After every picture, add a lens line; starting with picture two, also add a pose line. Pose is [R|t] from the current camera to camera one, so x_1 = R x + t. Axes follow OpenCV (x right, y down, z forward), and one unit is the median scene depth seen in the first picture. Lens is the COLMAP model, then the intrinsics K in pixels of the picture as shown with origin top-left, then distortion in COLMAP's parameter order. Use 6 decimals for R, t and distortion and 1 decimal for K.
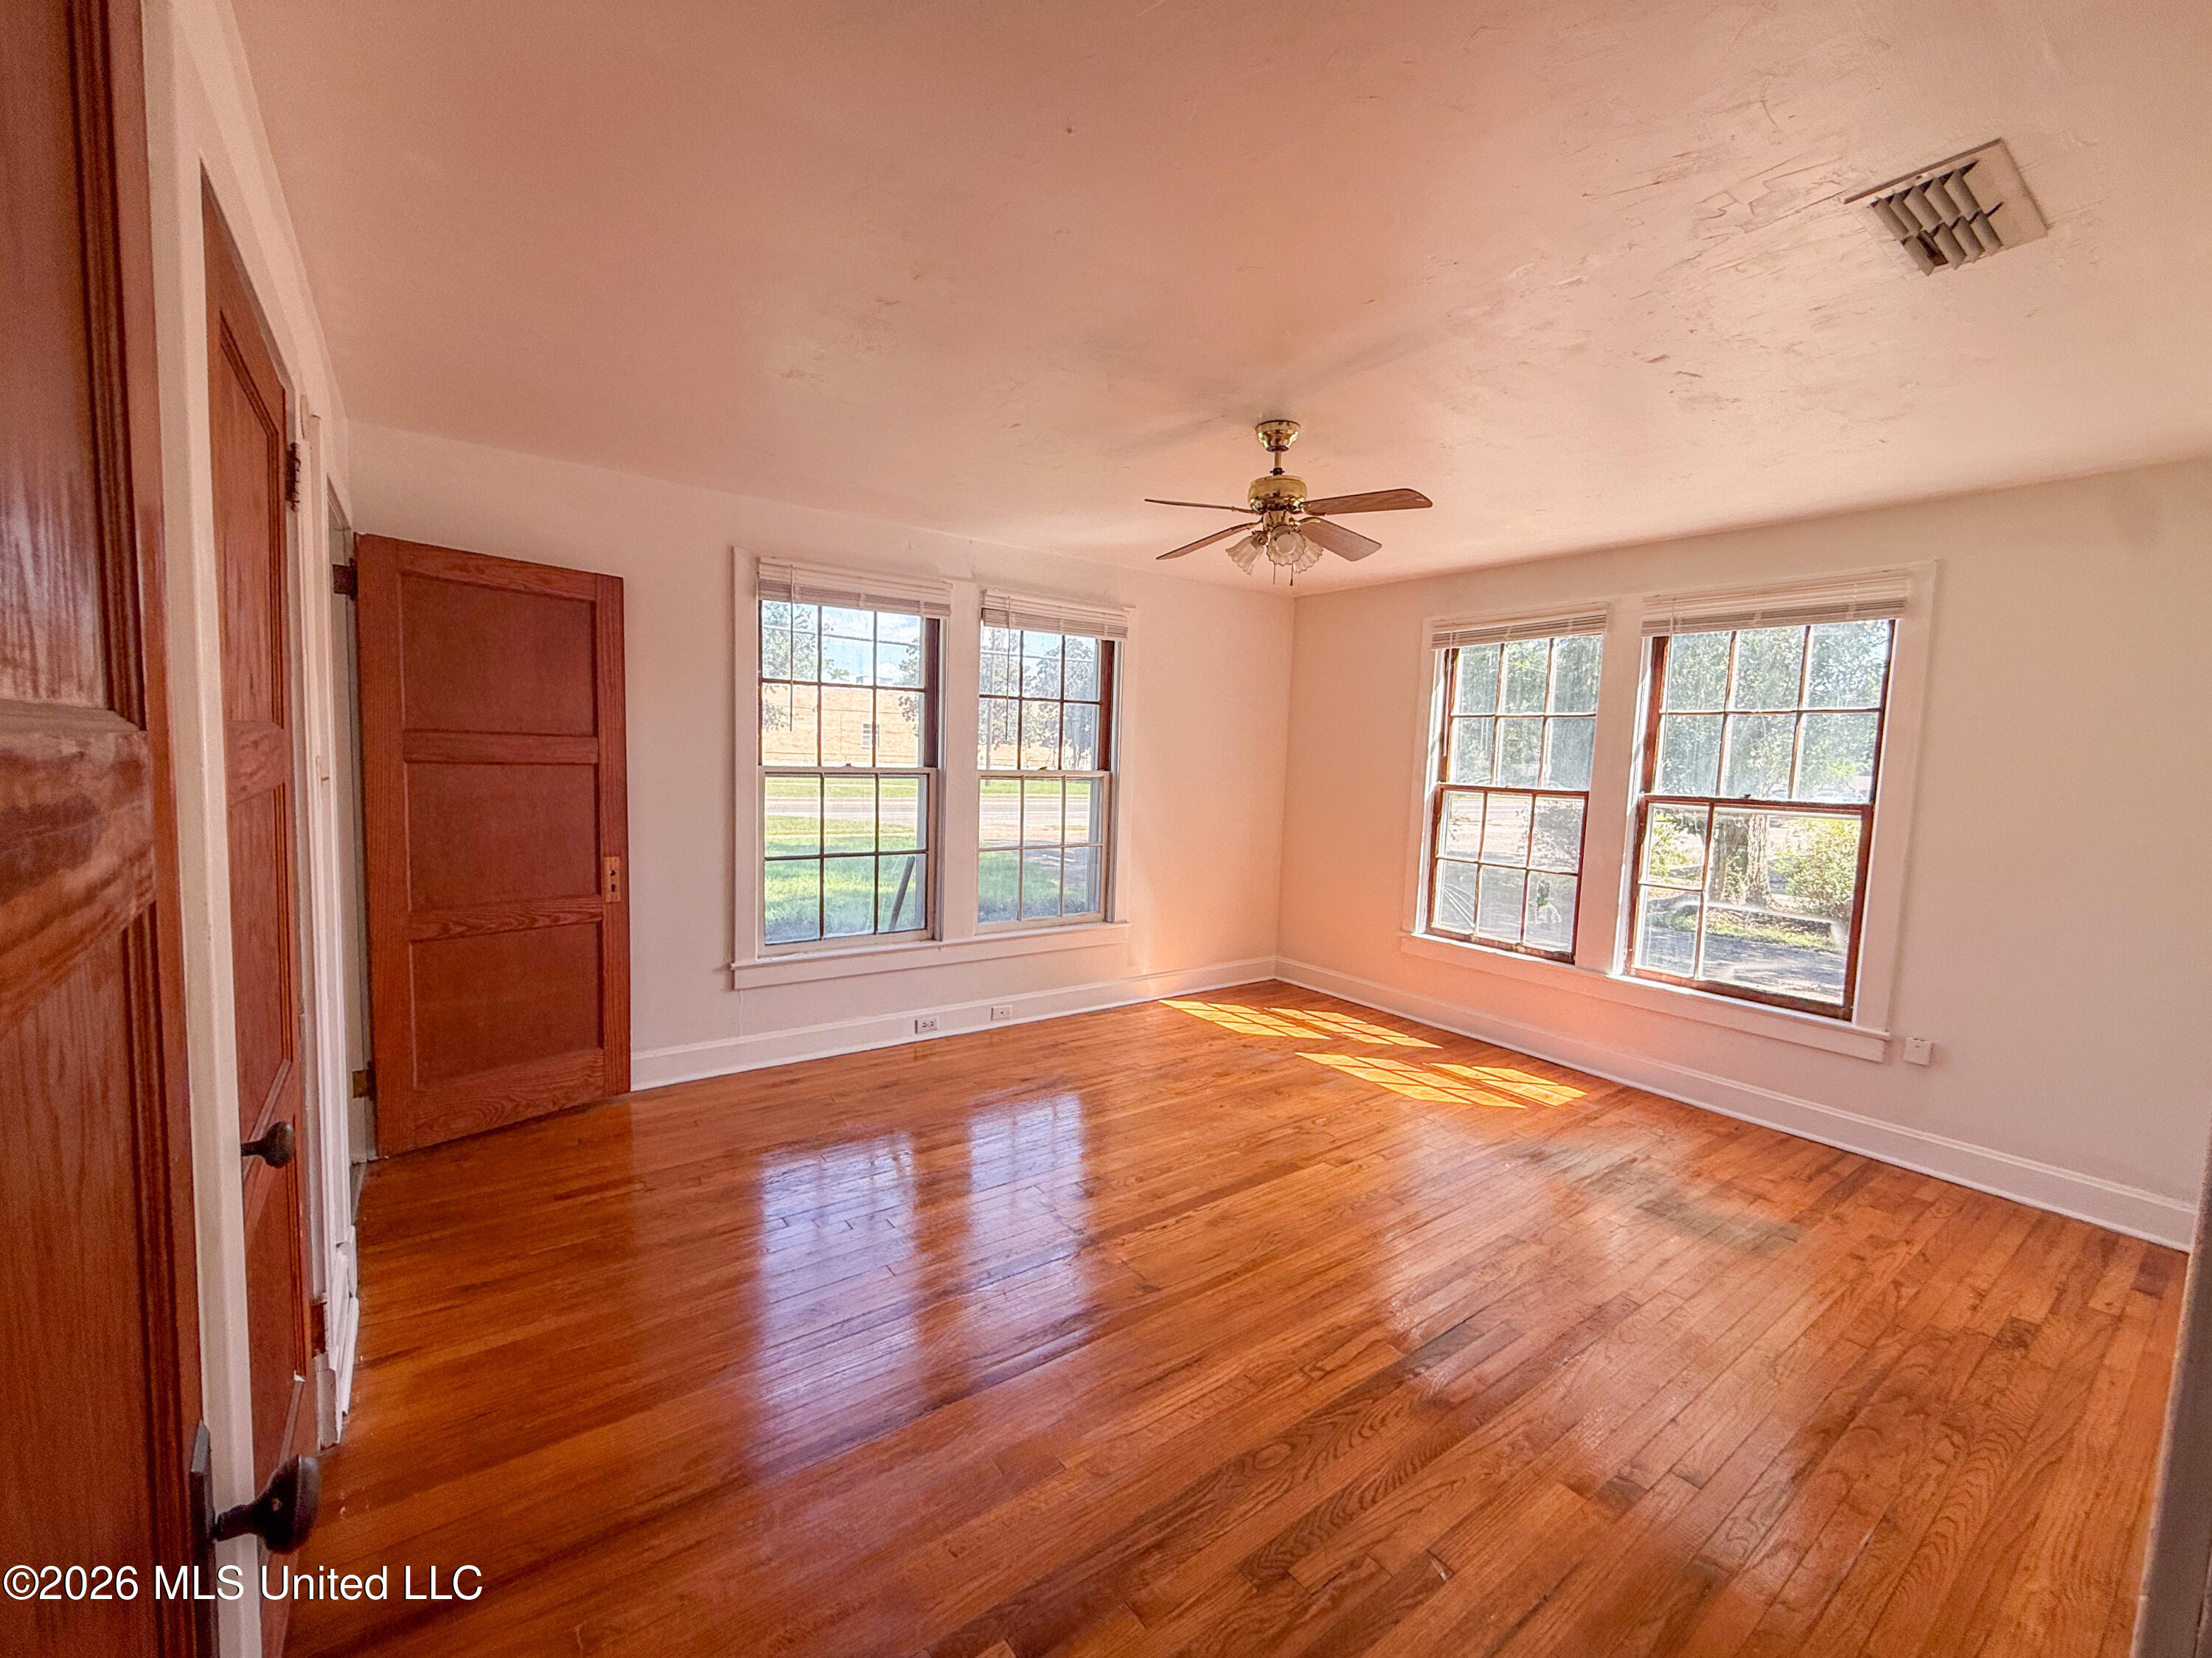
lens RADIAL K [[909.1, 0, 1106.0], [0, 909.1, 829.0], [0, 0, 1]] dist [0.000482, 0.000035]
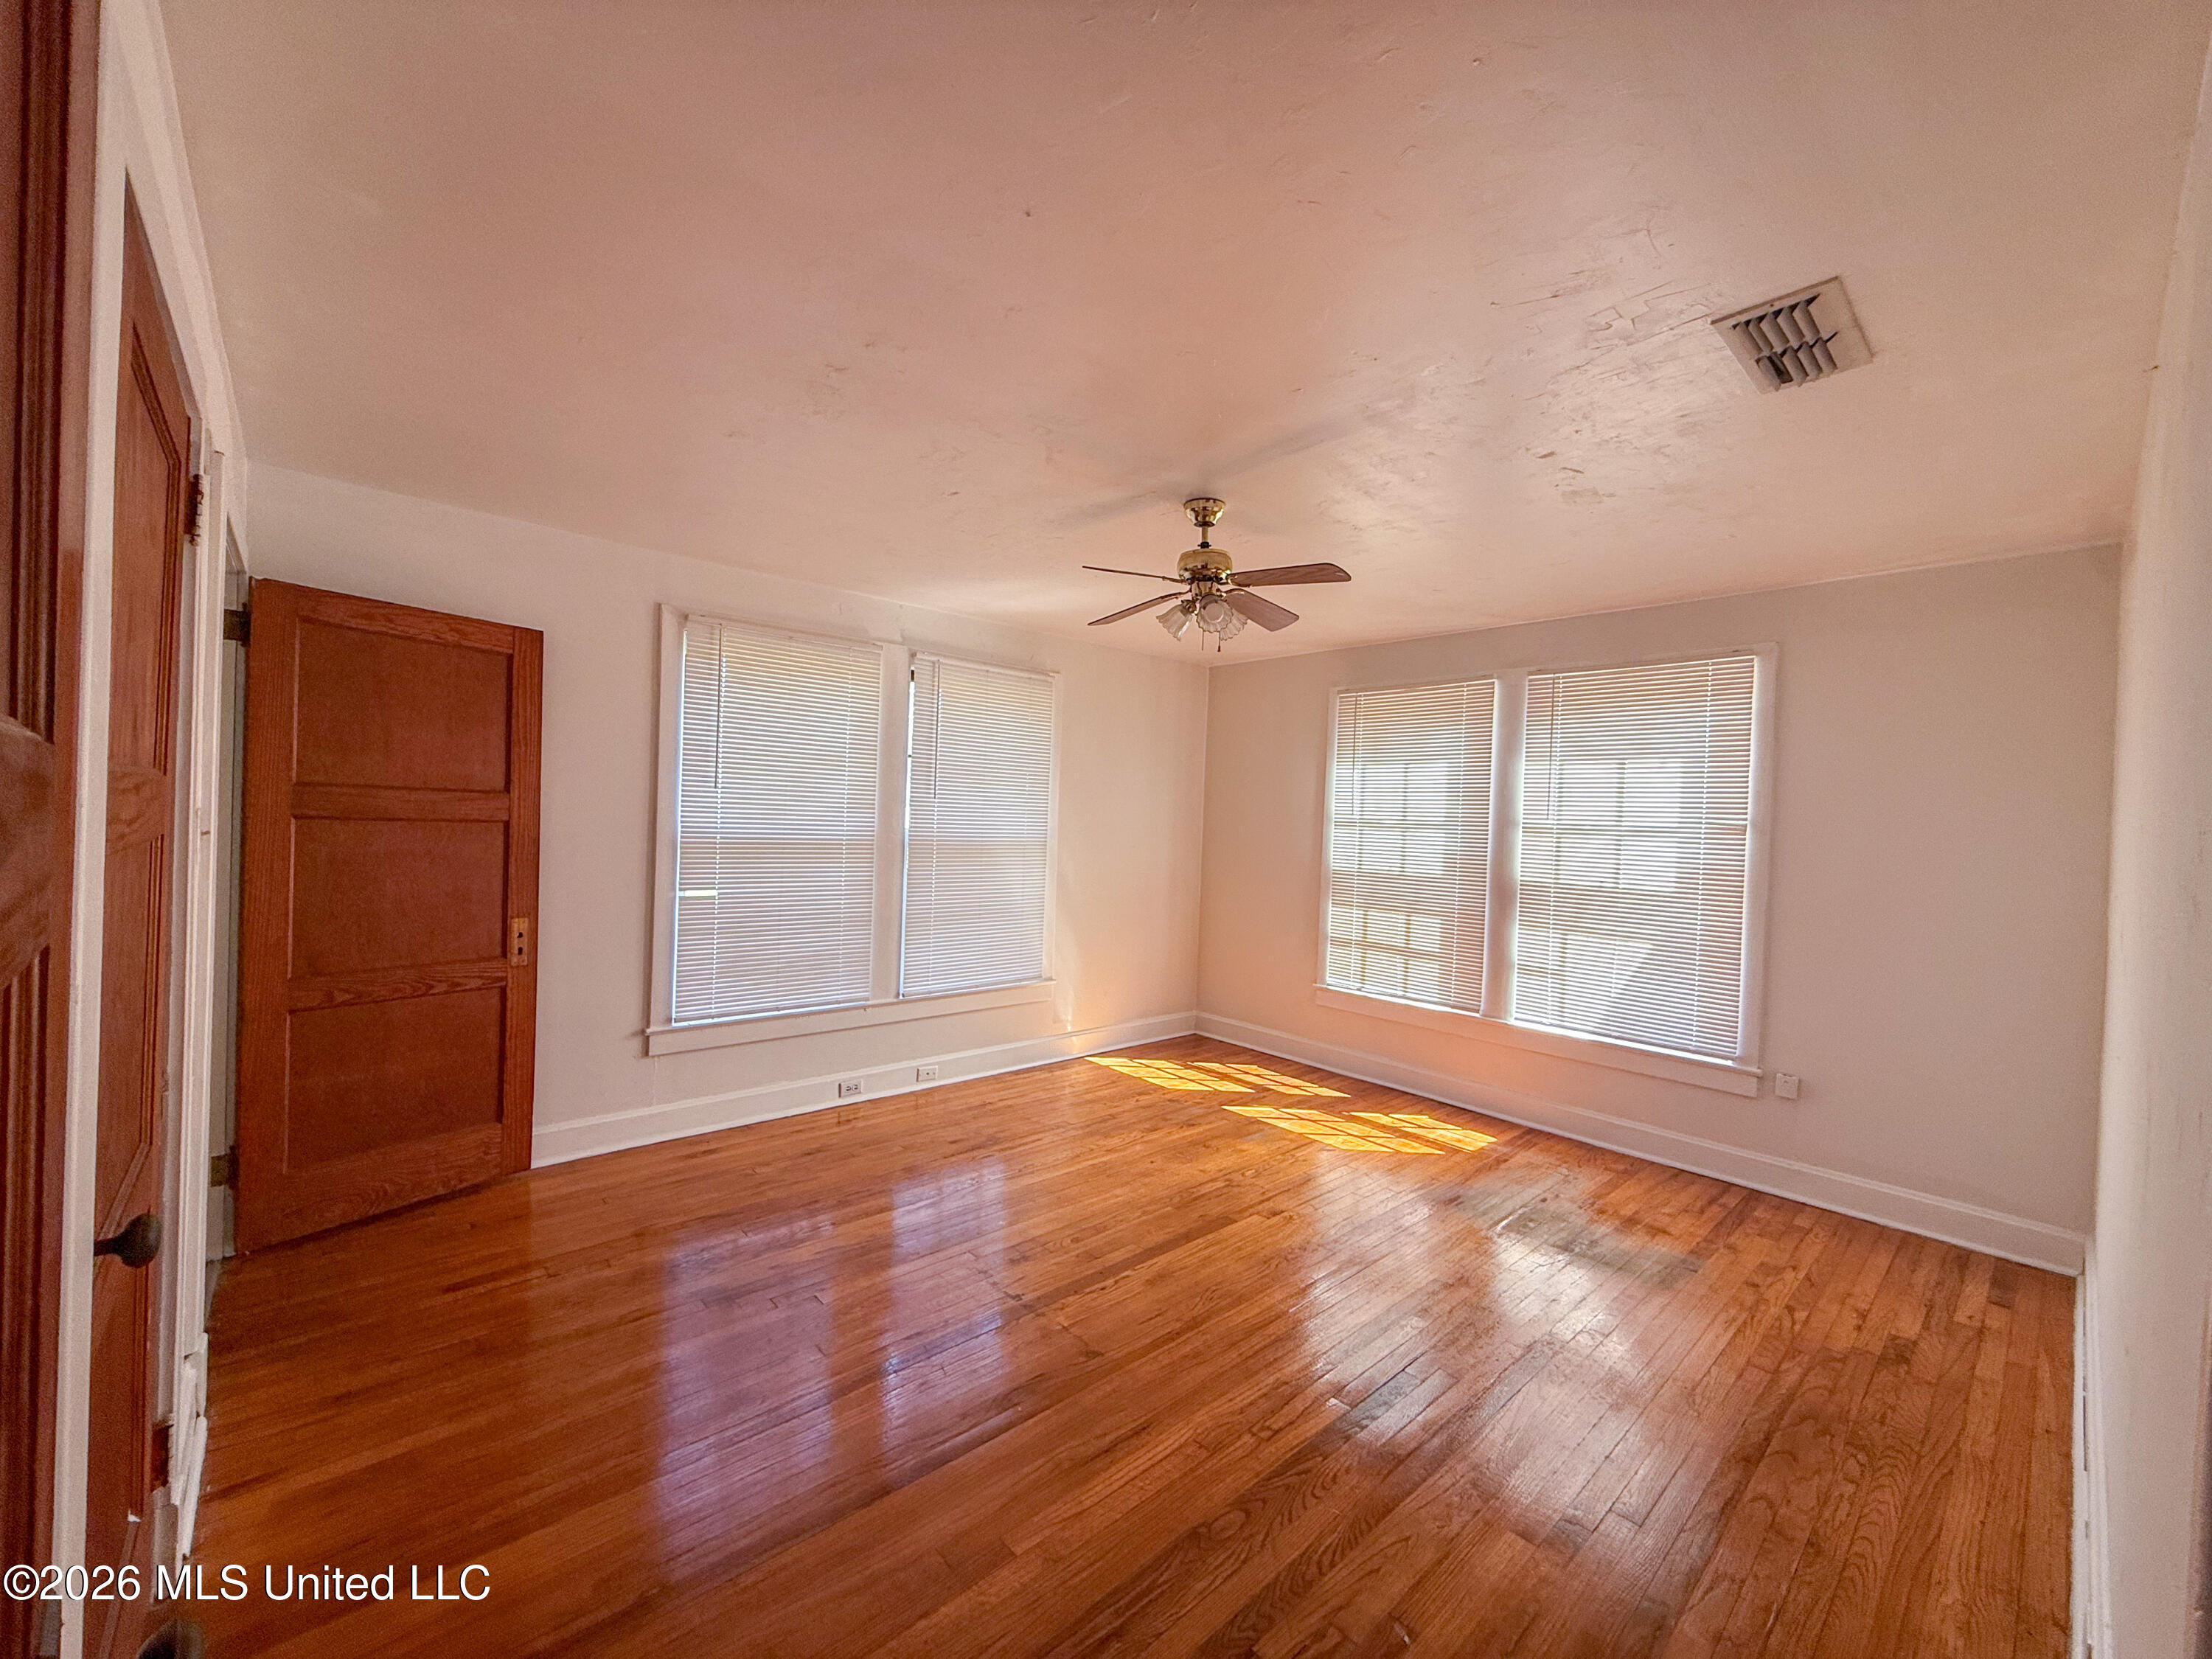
lens RADIAL K [[882.7, 0, 1106.9], [0, 882.7, 828.9], [0, 0, 1]] dist [0.000247, 0.000251]
pose [[0.995103, 0.000456, 0.098842, -0.023241], [0.006415, 0.997583, -0.069189, 0.005791], [-0.098634, 0.069484, 0.992695, 0.012476]]
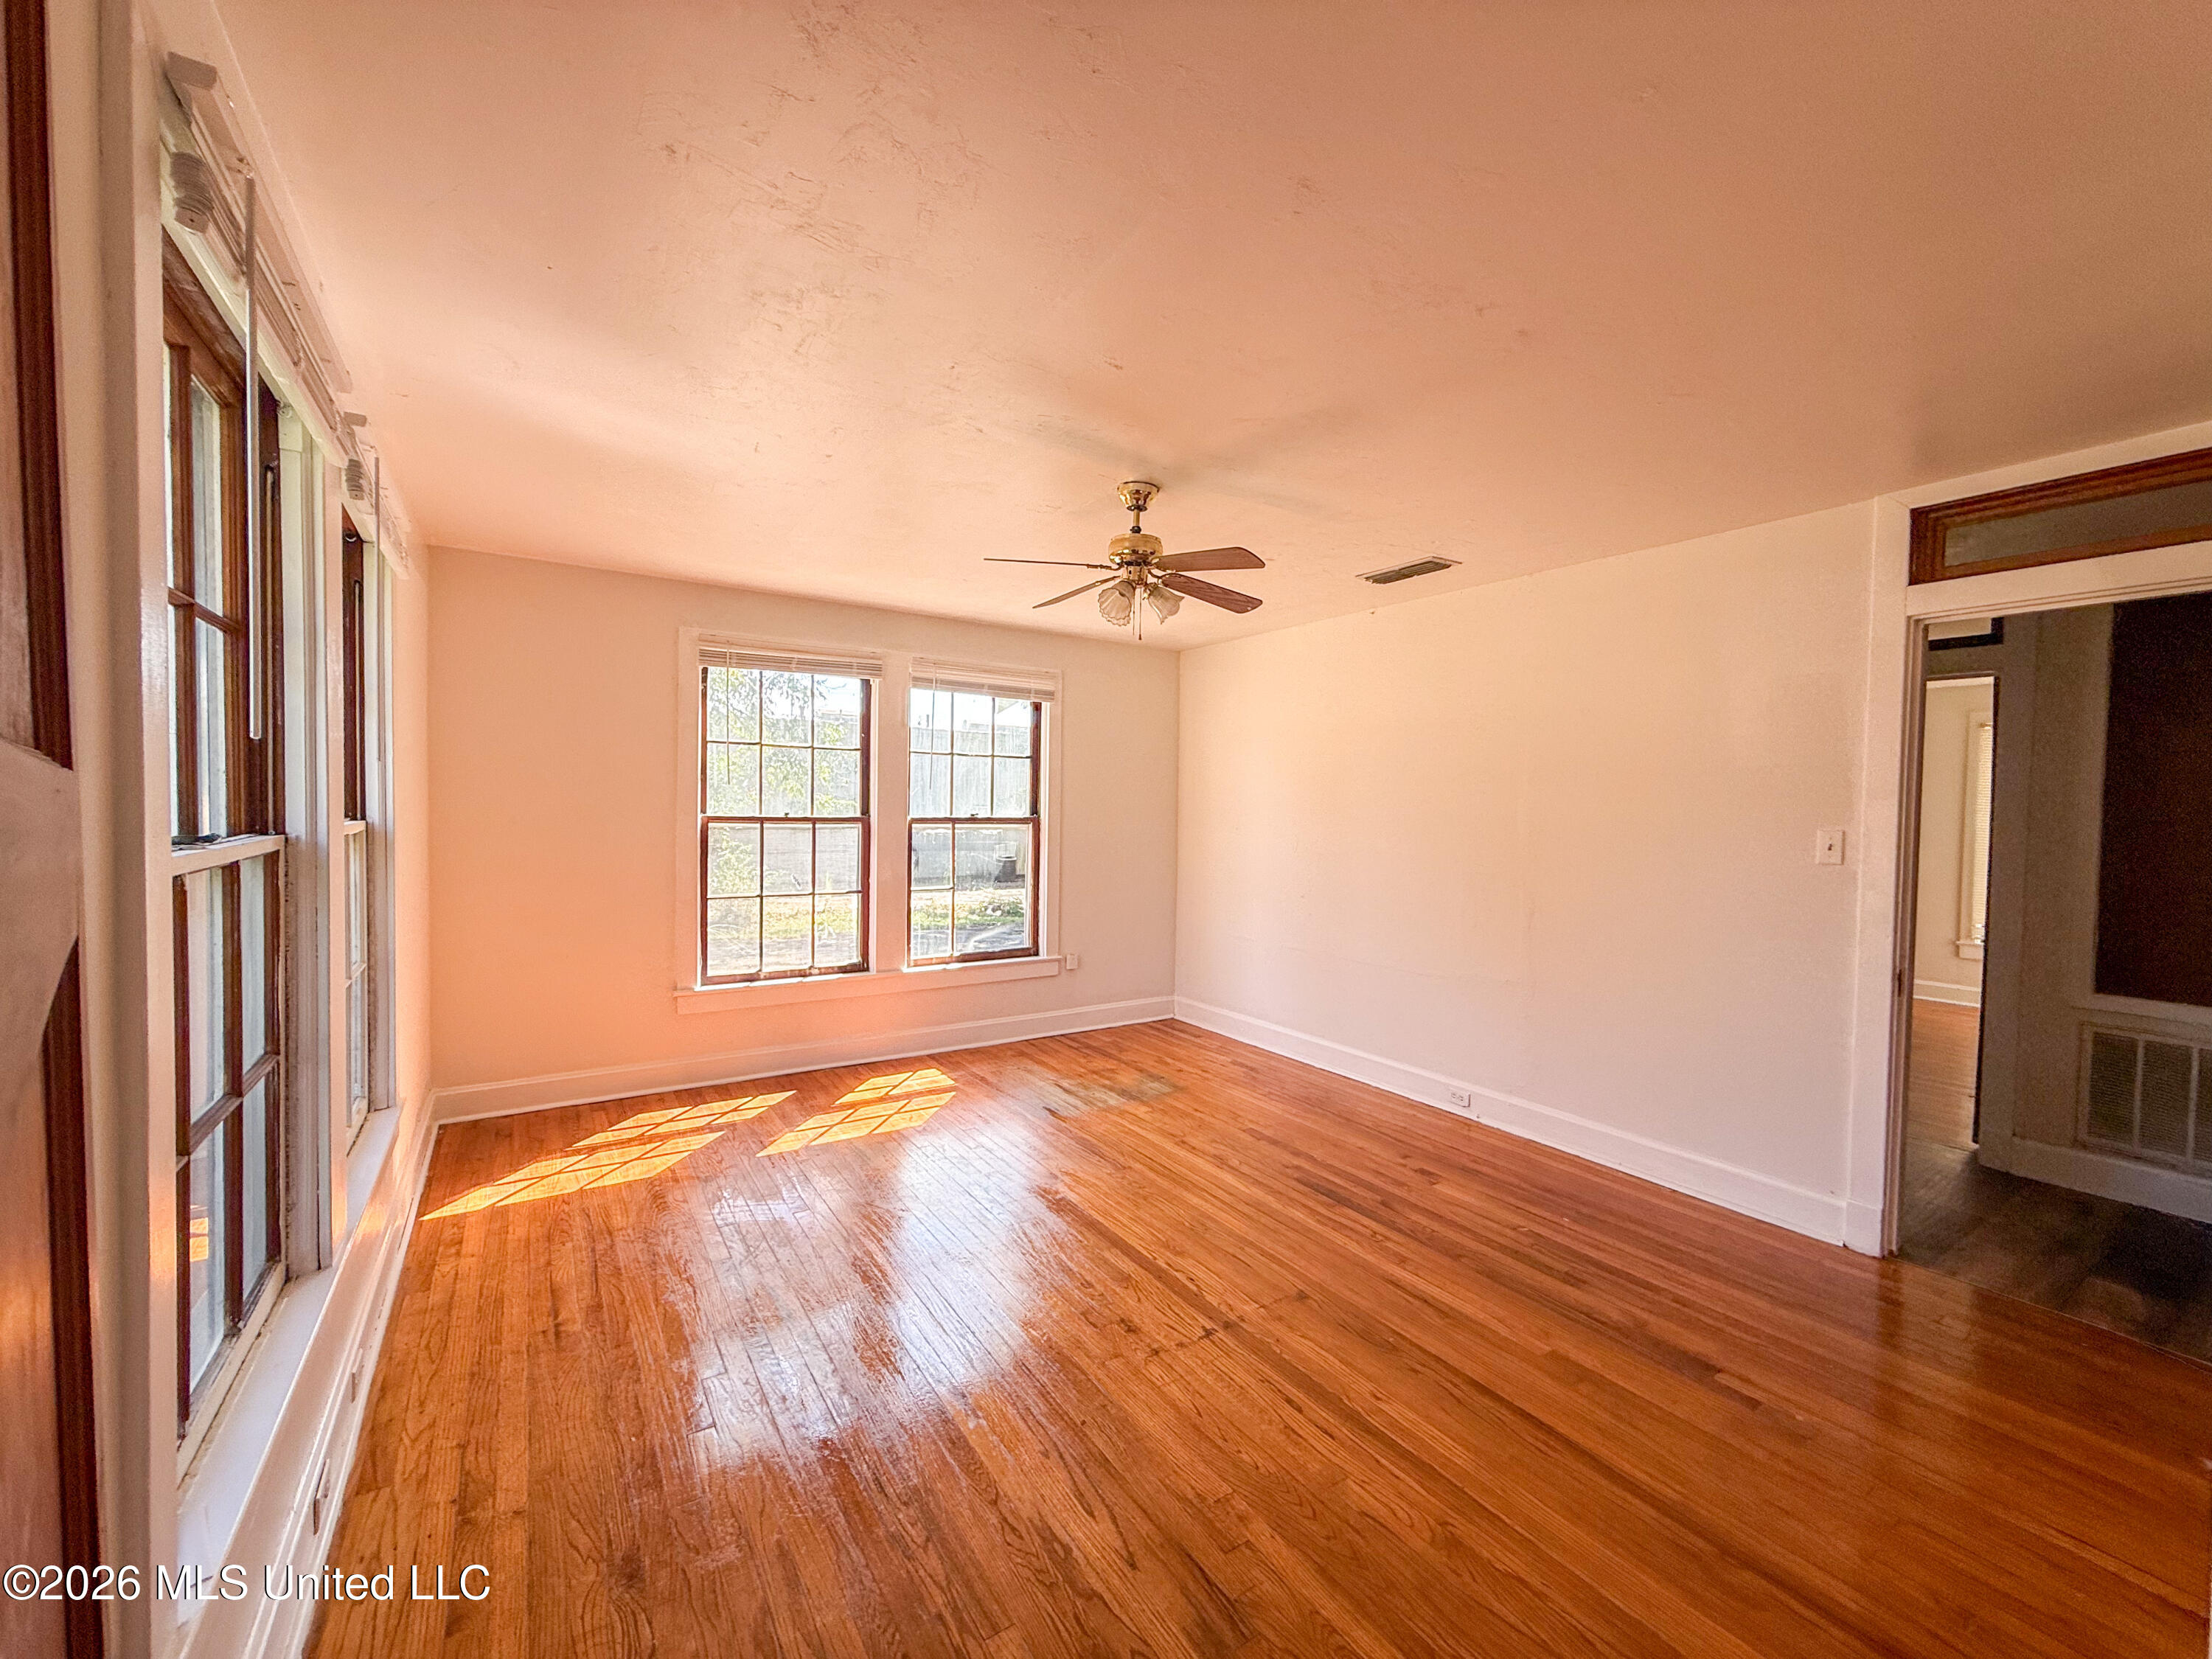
lens RADIAL K [[877.7, 0, 1106.0], [0, 877.7, 829.5], [0, 0, 1]] dist [0.000649, -0.000308]
pose [[0.057115, -0.061151, 0.996493, -0.751319], [0.068385, 0.996018, 0.057202, -0.093232], [-0.996023, 0.064878, 0.061069, 0.878117]]
